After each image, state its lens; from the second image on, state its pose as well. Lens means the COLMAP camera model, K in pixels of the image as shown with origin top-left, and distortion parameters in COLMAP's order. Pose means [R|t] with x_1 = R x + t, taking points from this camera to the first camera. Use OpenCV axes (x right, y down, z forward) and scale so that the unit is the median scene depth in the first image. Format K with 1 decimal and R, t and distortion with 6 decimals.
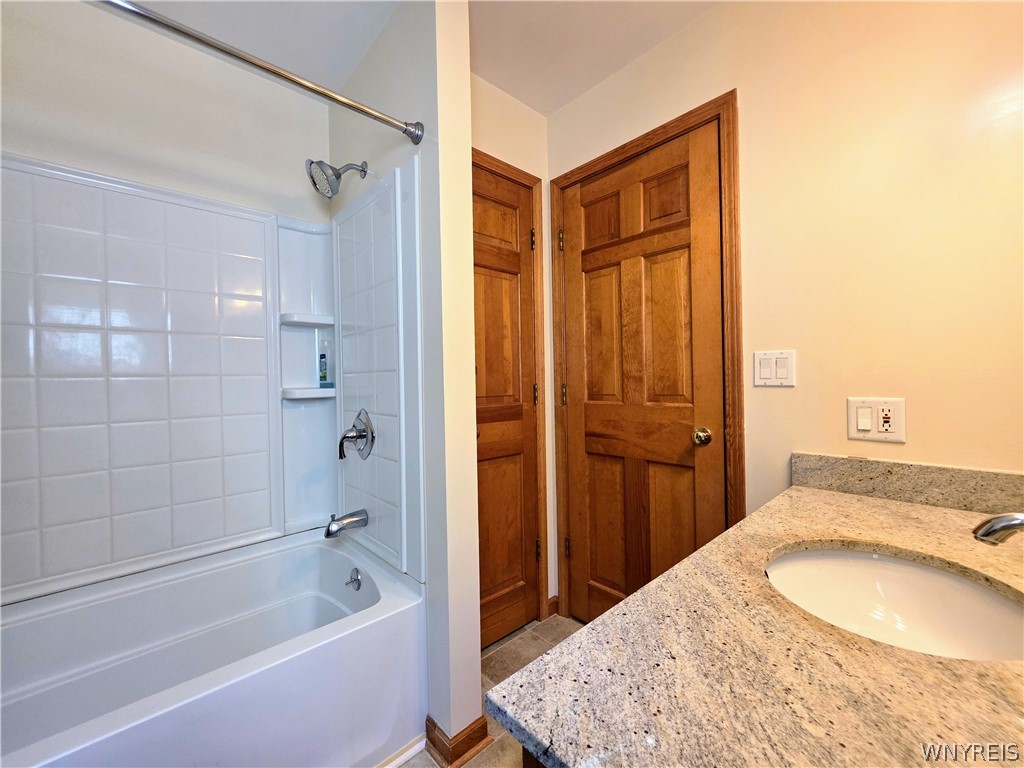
lens RADIAL K [[411.6, 0, 509.1], [0, 411.6, 381.1], [0, 0, 1]] dist [-0.000123, 0.000246]
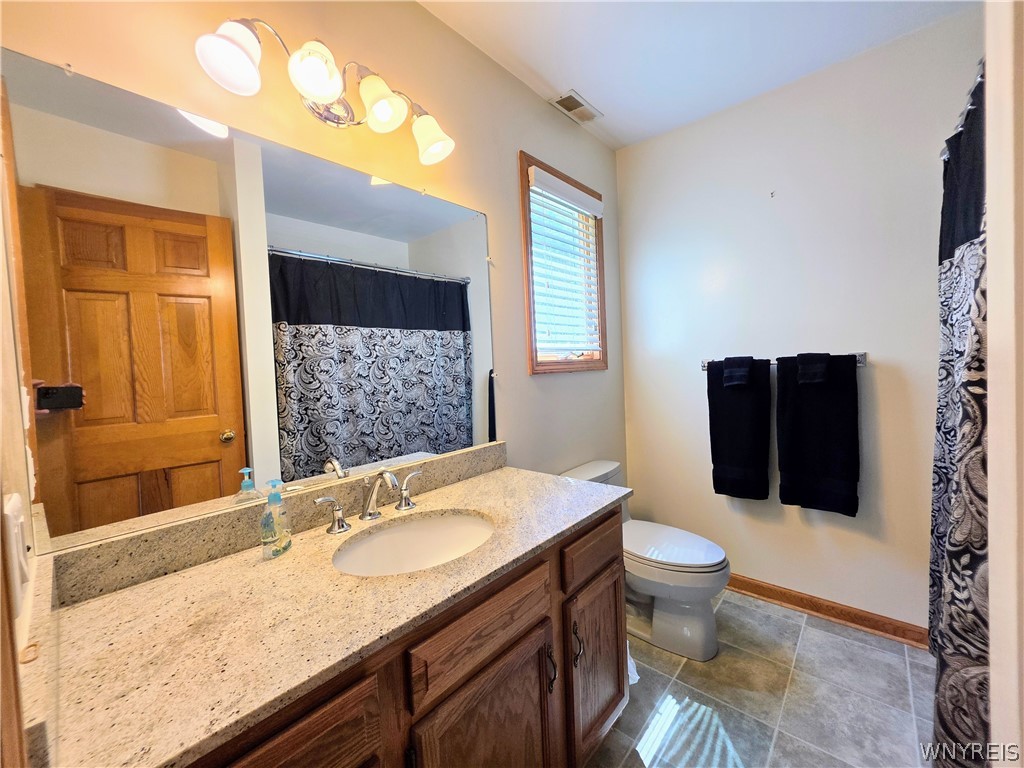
lens RADIAL K [[411.6, 0, 509.1], [0, 411.6, 381.1], [0, 0, 1]] dist [-0.000123, 0.000246]
pose [[-0.993117, 0.066184, -0.096632, 0.521904], [0.062765, 0.997304, 0.038006, -0.089504], [0.098887, 0.031679, -0.994594, 1.893173]]
